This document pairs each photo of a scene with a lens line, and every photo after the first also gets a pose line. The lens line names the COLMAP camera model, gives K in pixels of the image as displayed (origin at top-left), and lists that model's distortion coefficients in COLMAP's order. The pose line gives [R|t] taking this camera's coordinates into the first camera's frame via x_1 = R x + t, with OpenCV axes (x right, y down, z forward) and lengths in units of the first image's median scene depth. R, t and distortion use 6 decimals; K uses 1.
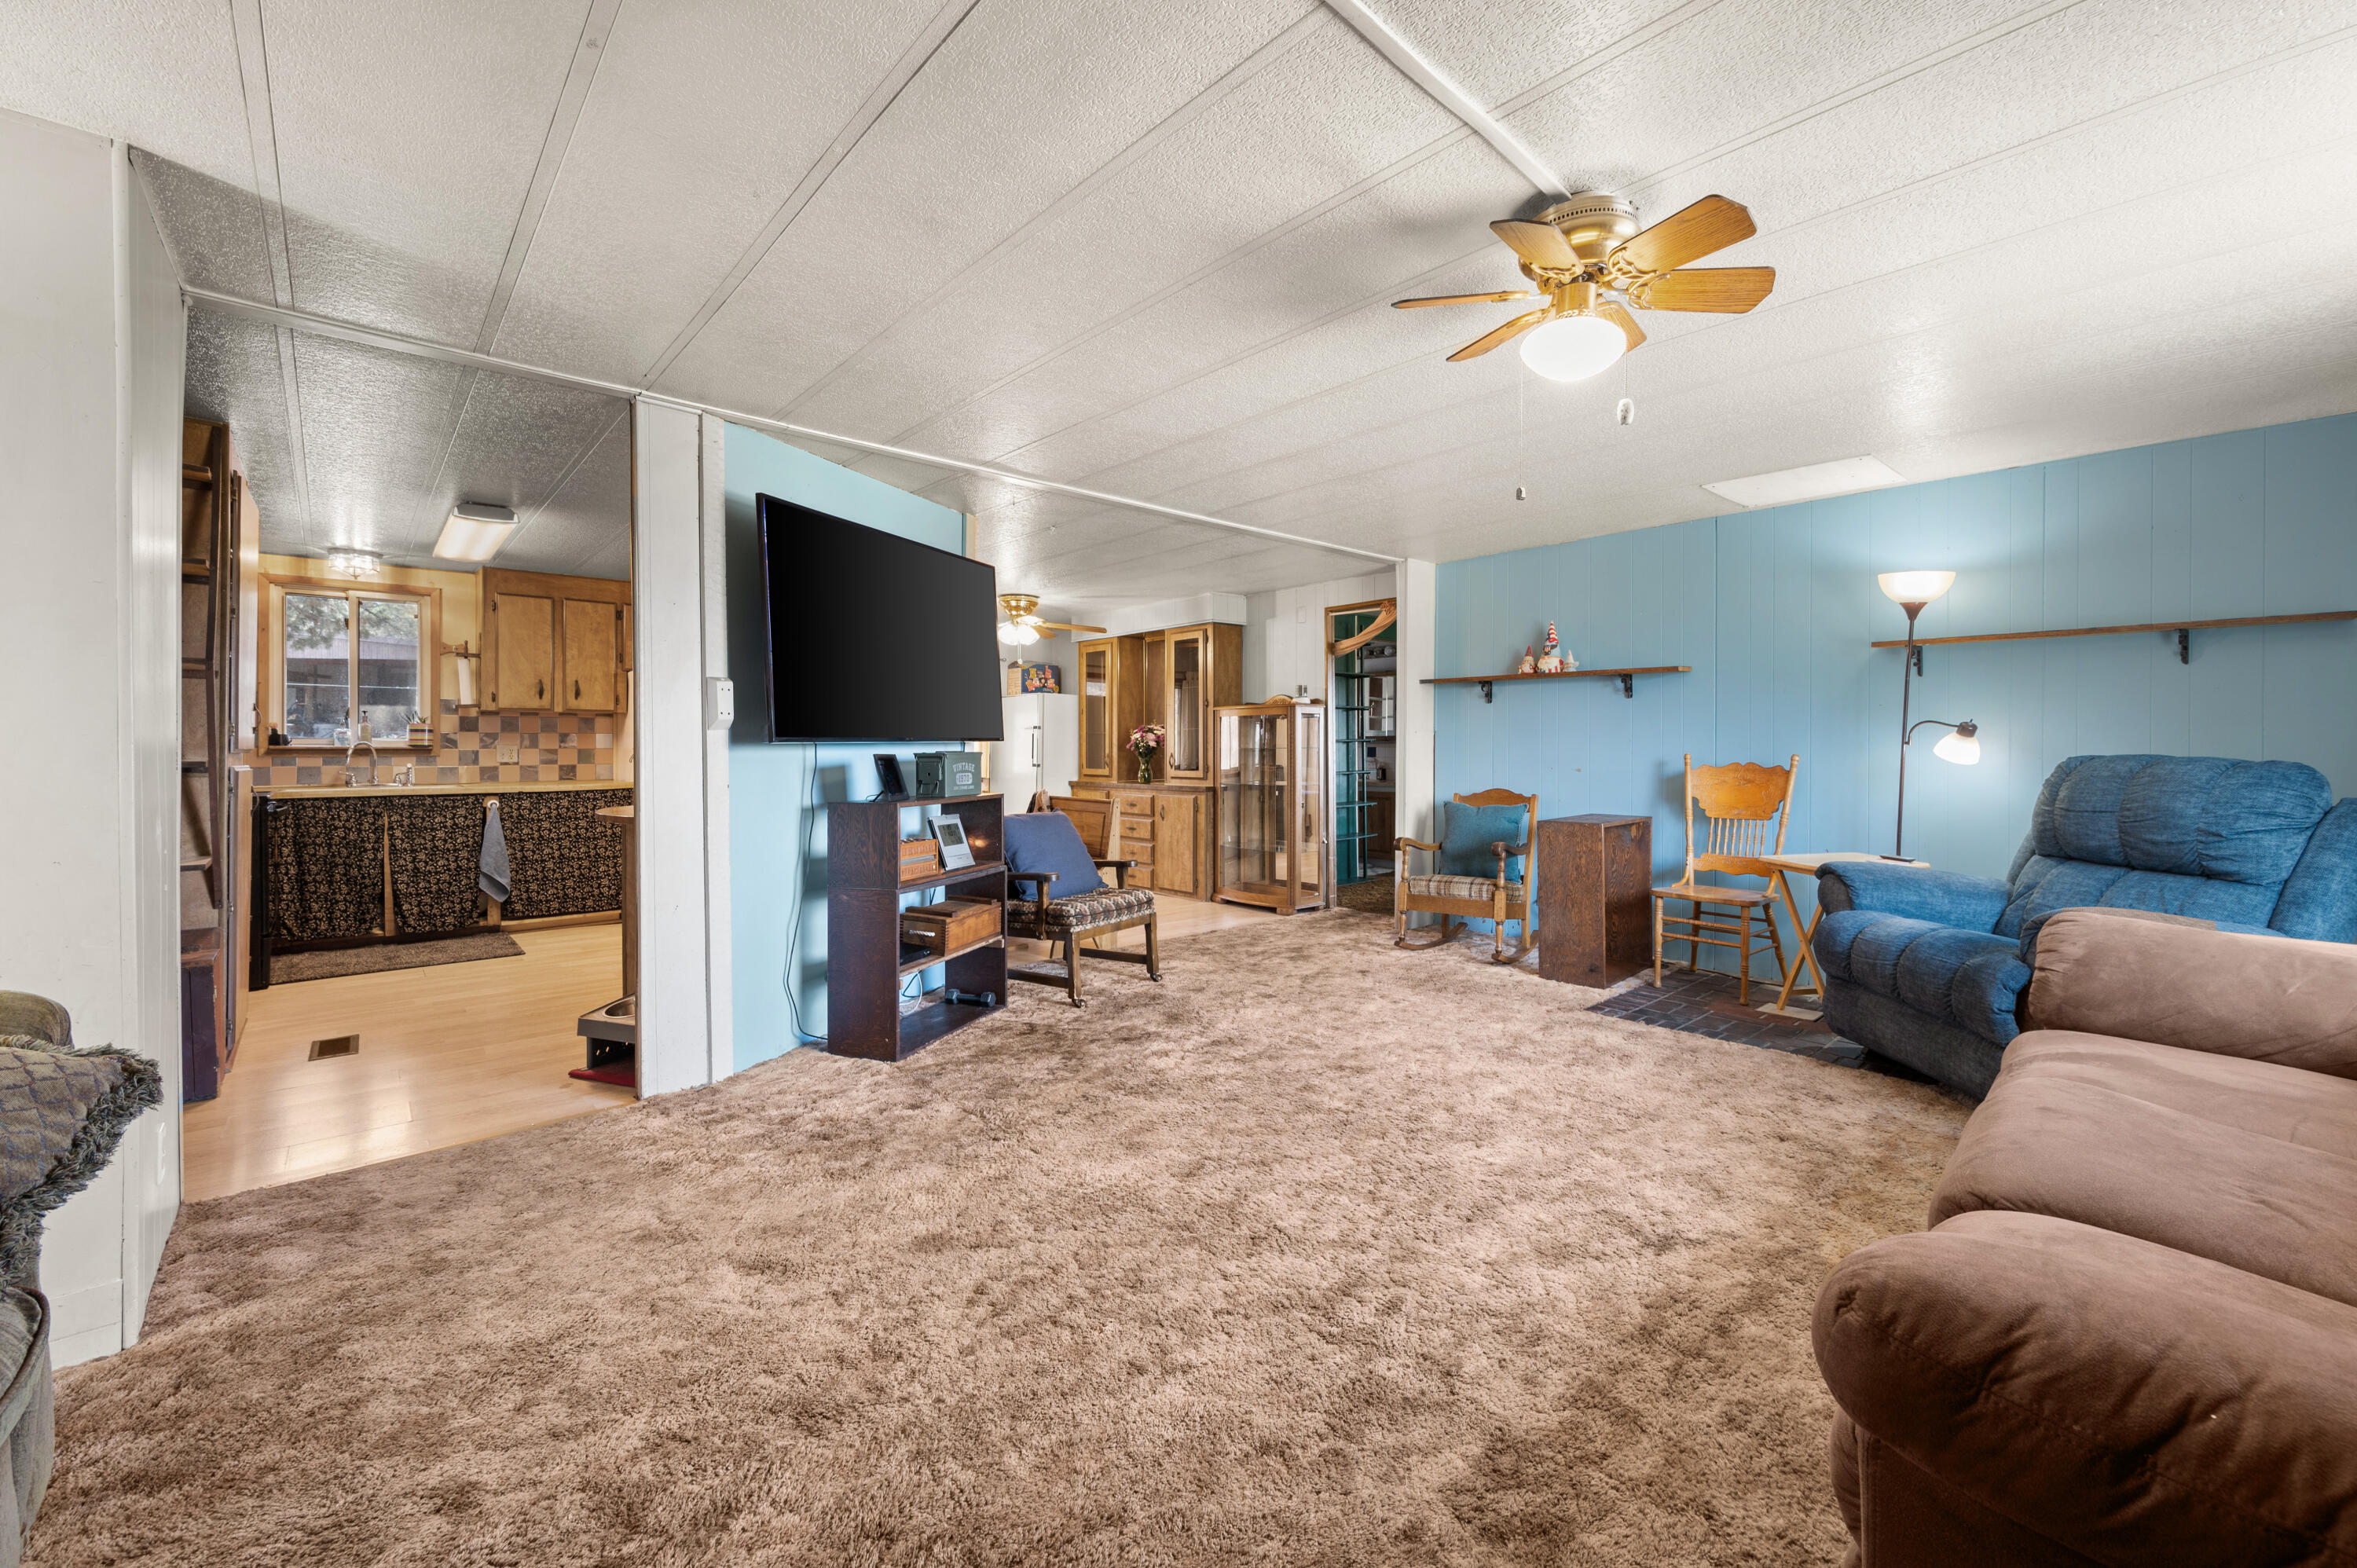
lens RADIAL K [[952.0, 0, 1182.8], [0, 952.0, 747.0], [0, 0, 1]] dist [-0.001061, -0.000074]
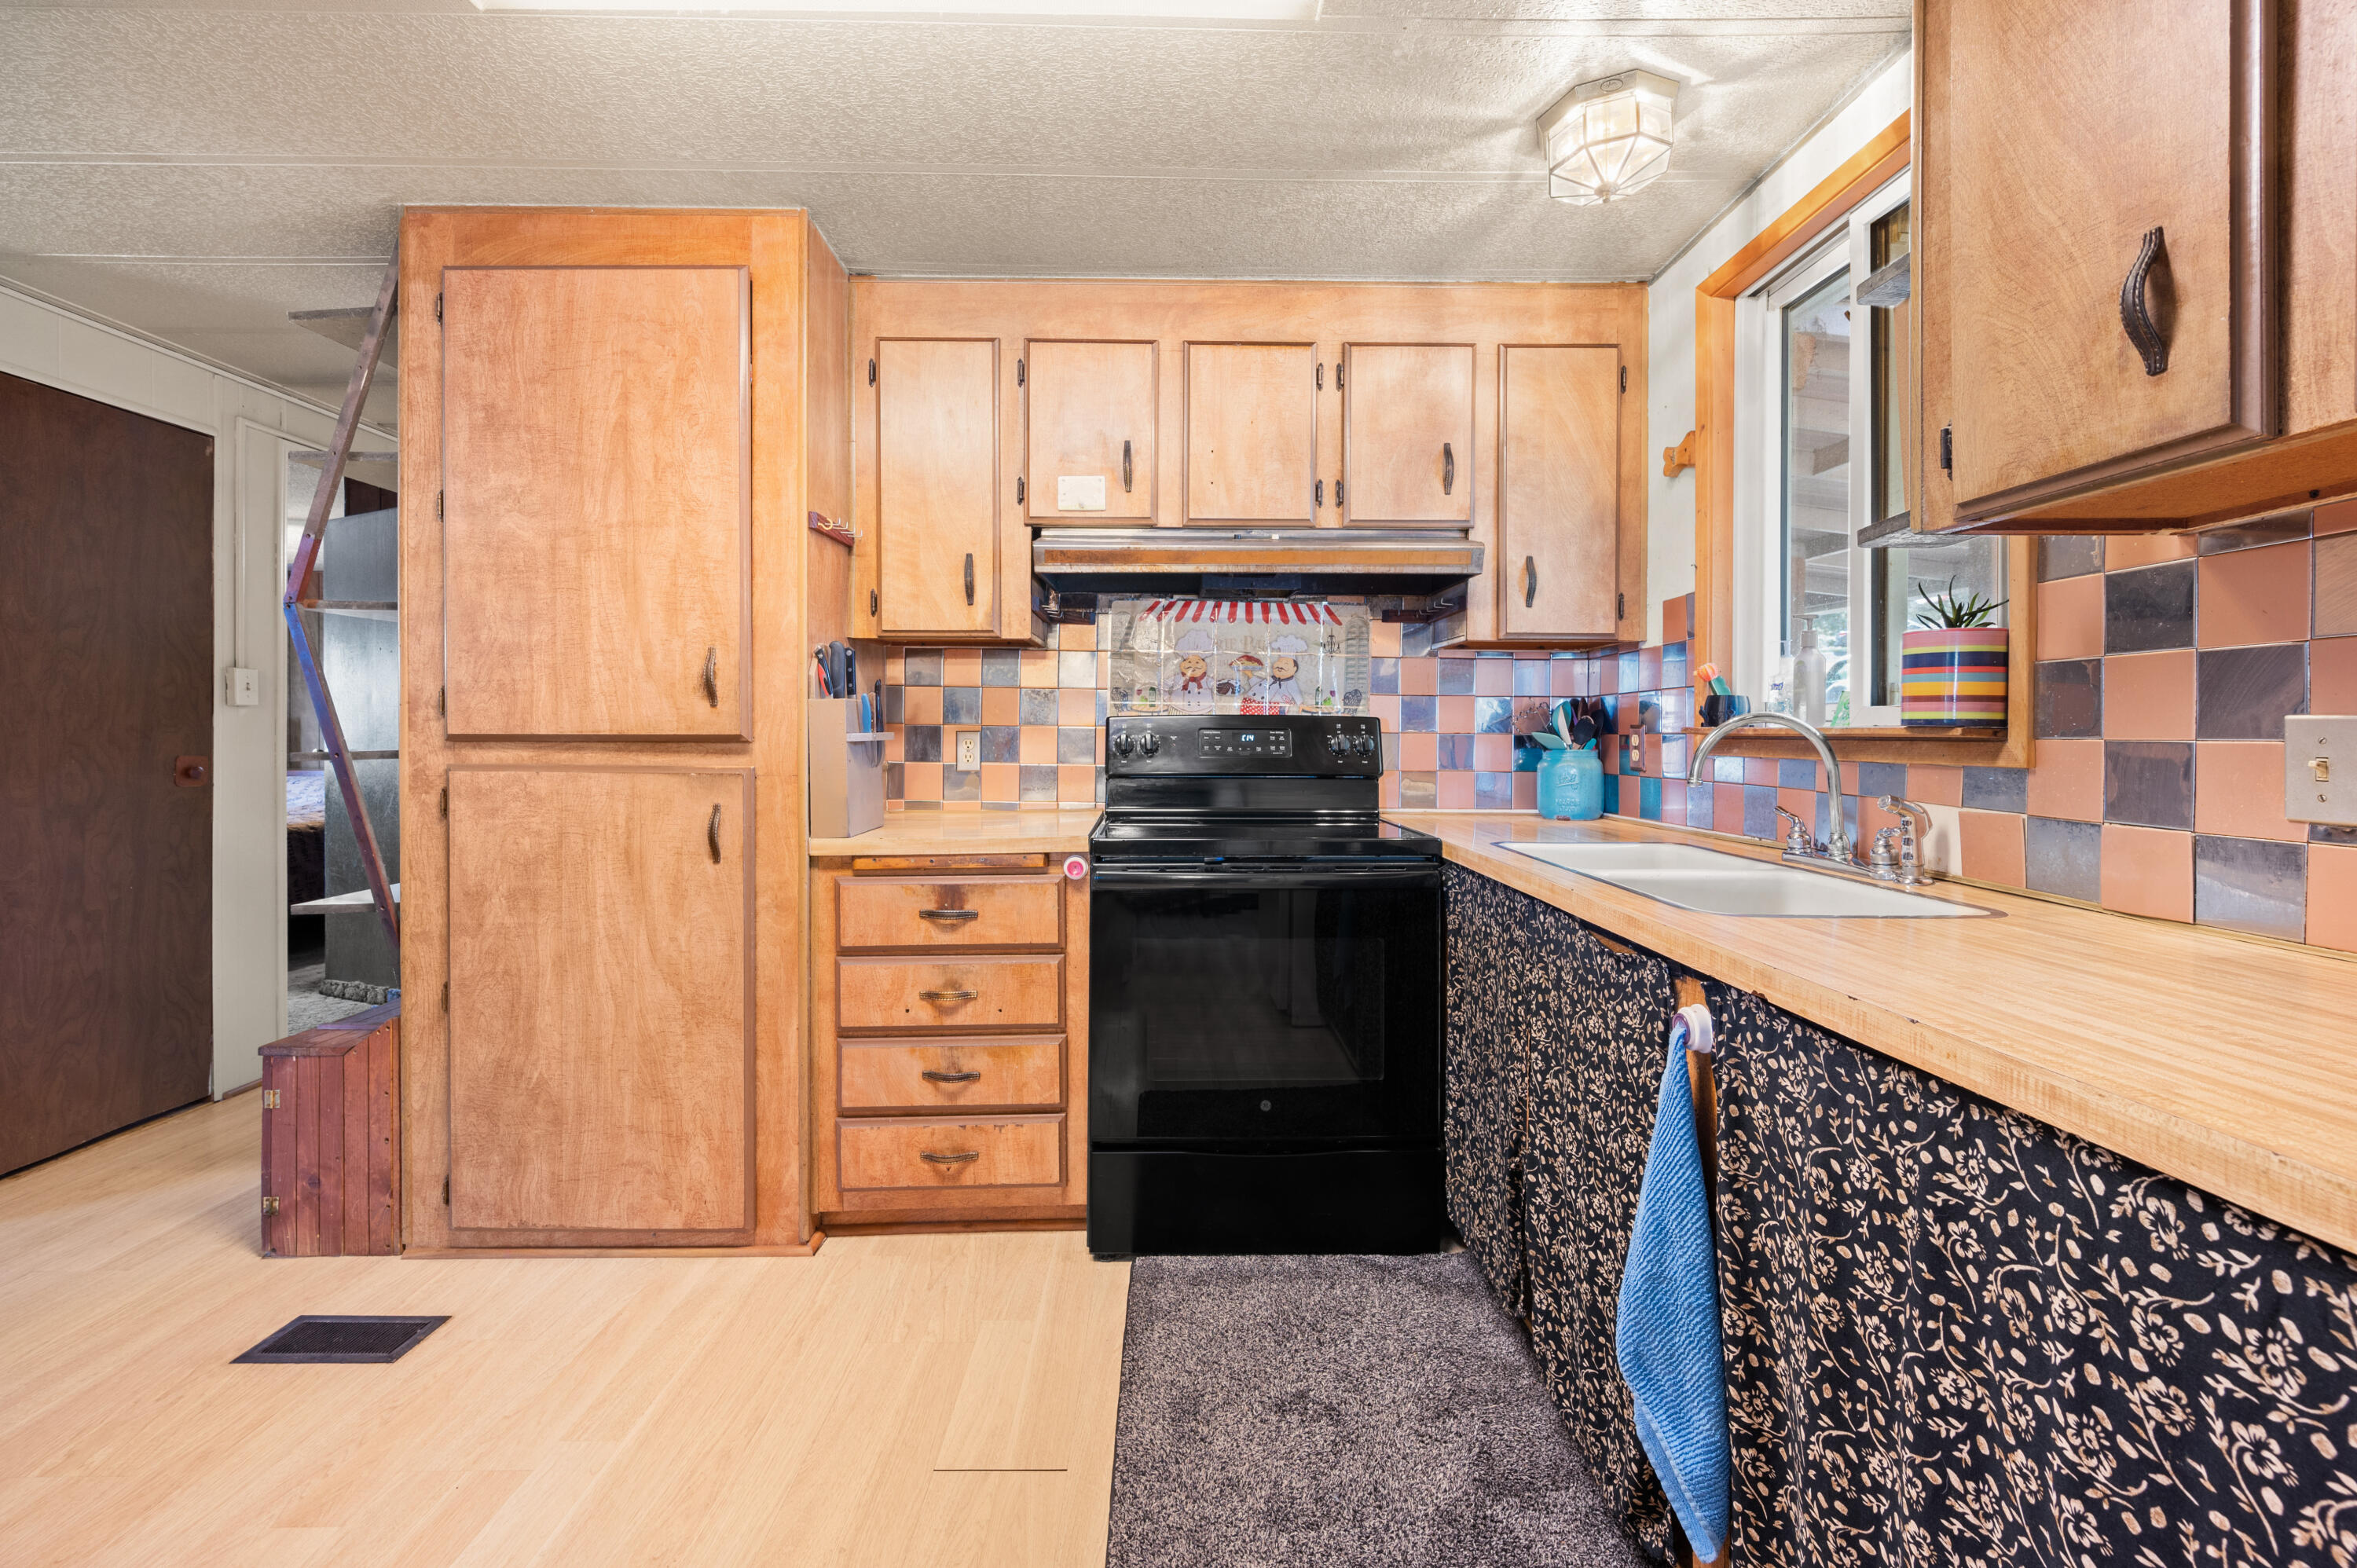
lens RADIAL K [[942.3, 0, 1178.1], [0, 942.3, 737.0], [0, 0, 1]] dist [-0.000161, 0.000430]
pose [[-0.651689, 0.004703, -0.758471, -0.496135], [0.000682, 0.999984, 0.005614, 0.000612], [0.758486, 0.003141, -0.651682, 1.012619]]
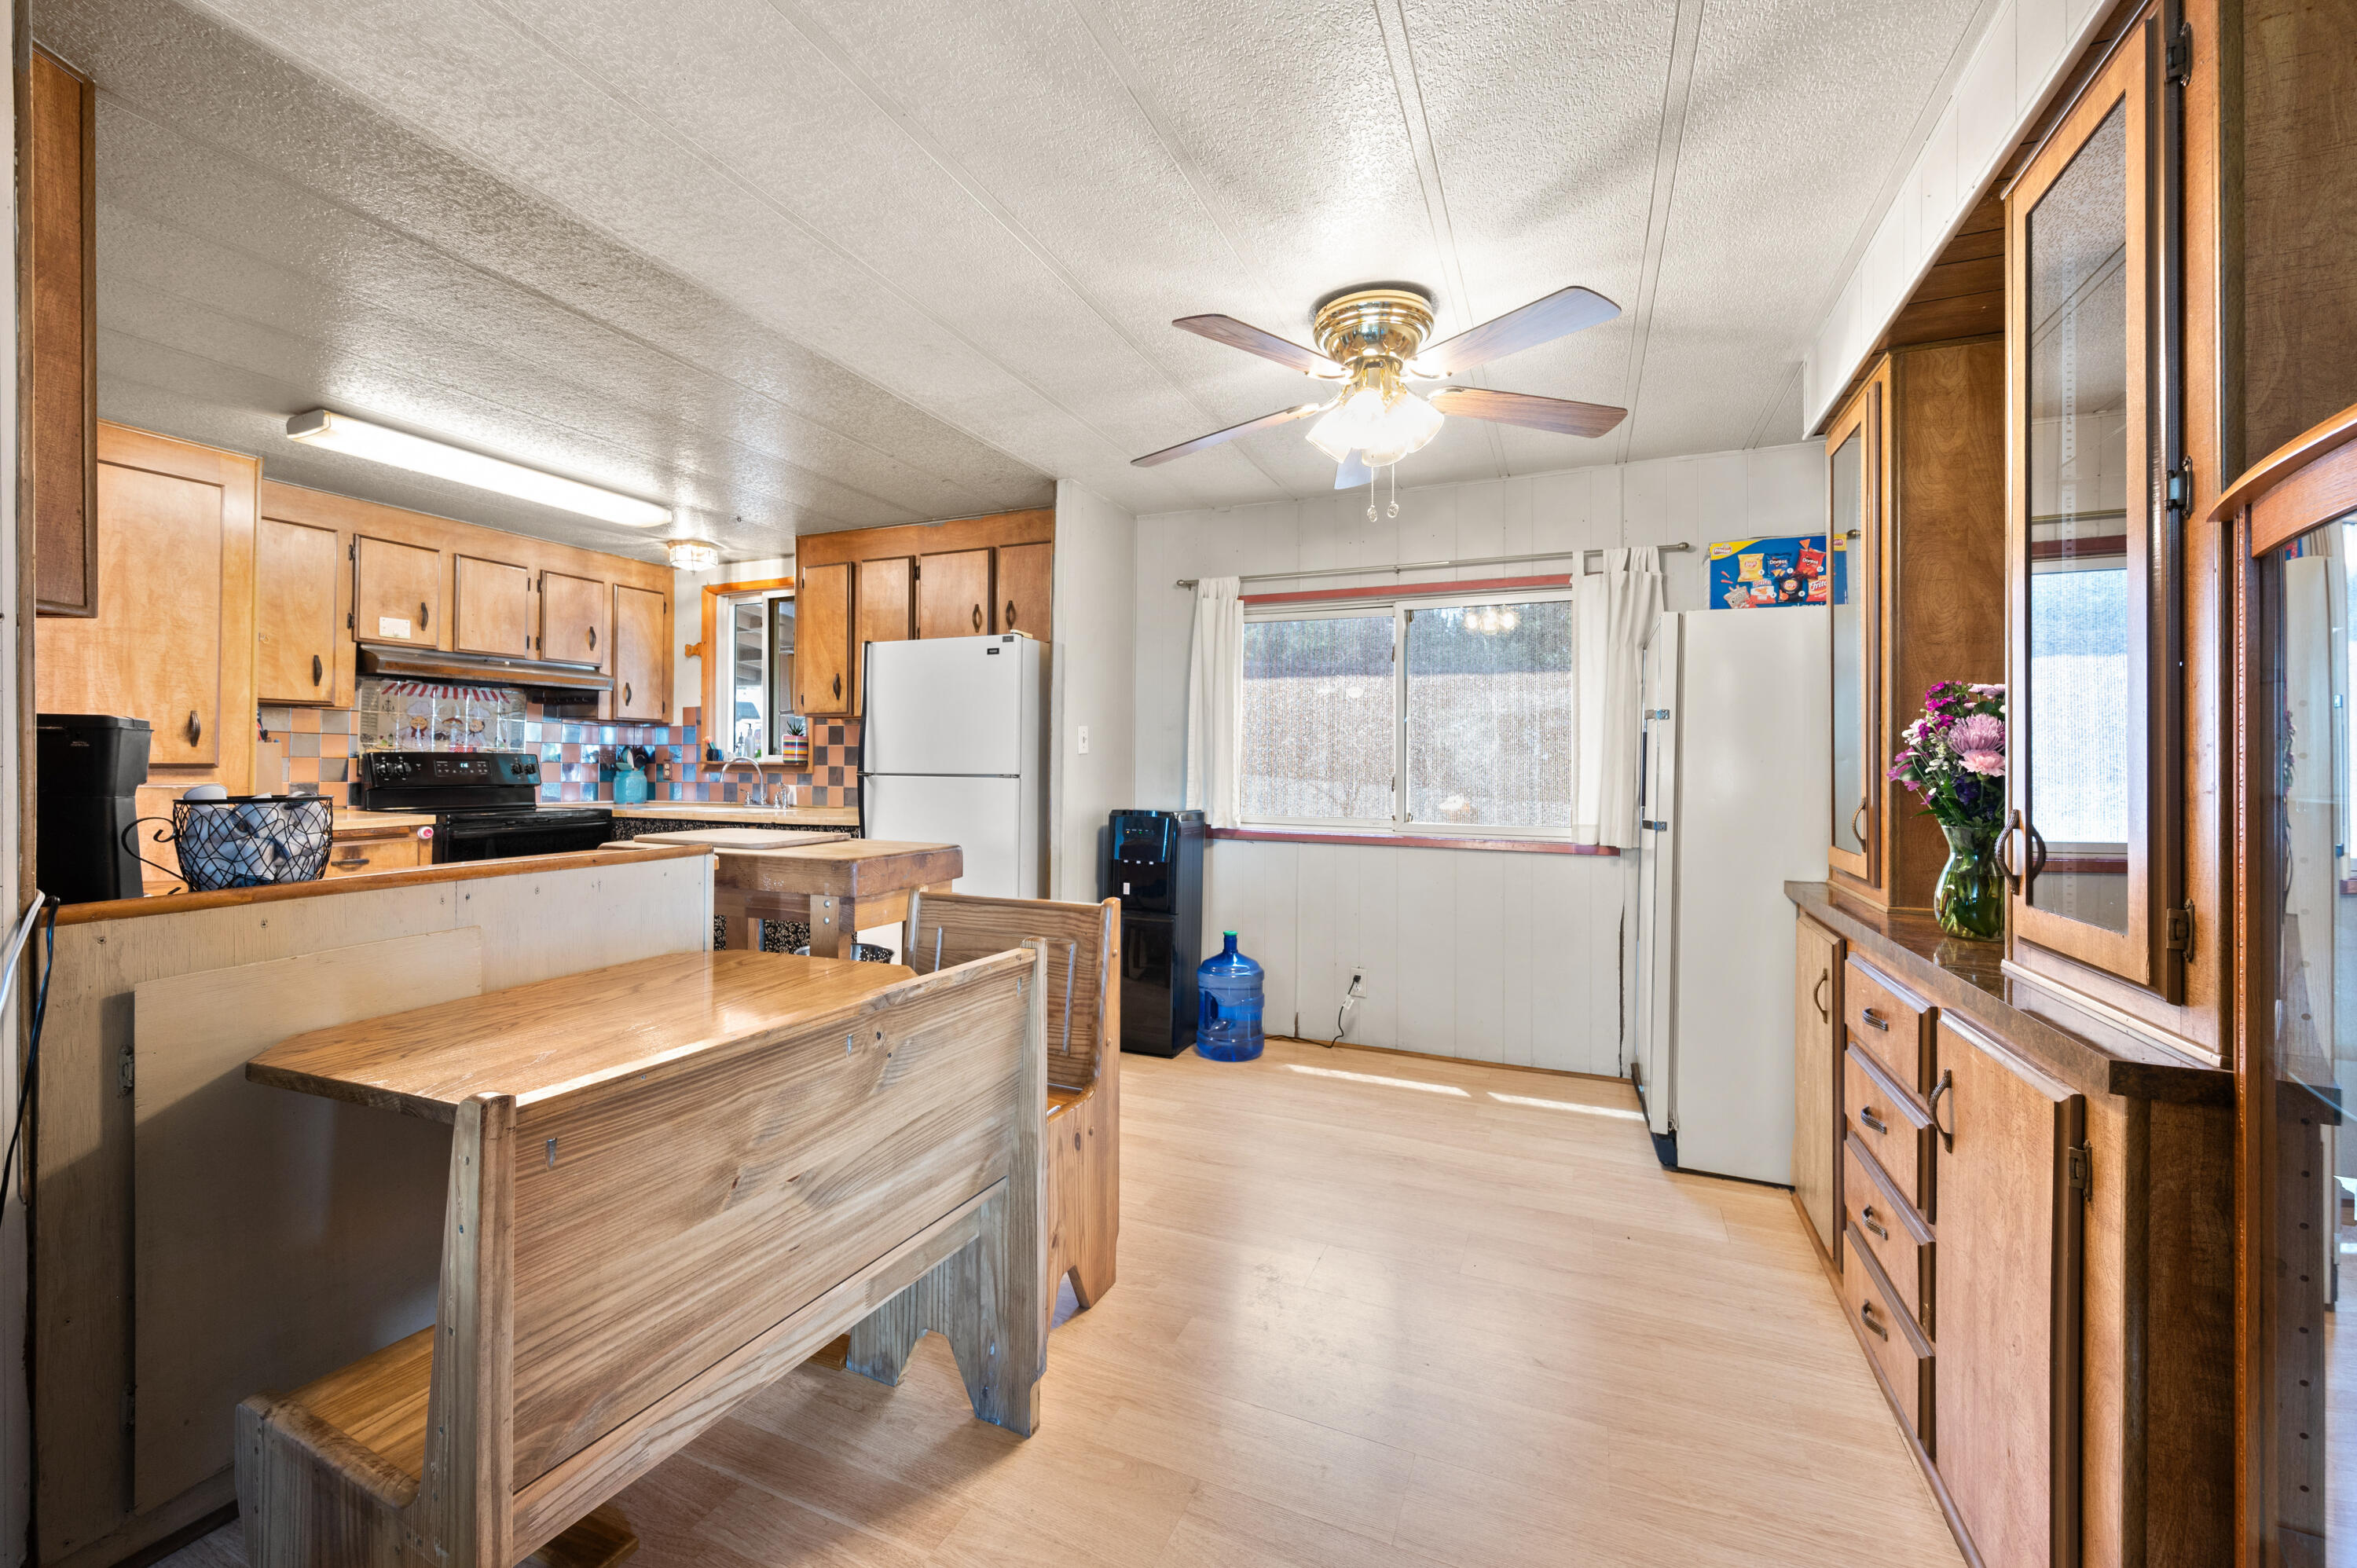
lens RADIAL K [[949.1, 0, 1173.5], [0, 949.1, 762.8], [0, 0, 1]] dist [-0.000411, -0.000061]
pose [[0.424303, 0.003222, -0.905515, 0.118570], [-0.006165, 0.999981, 0.000669, -0.002819], [0.905499, 0.005299, 0.424314, 0.951290]]
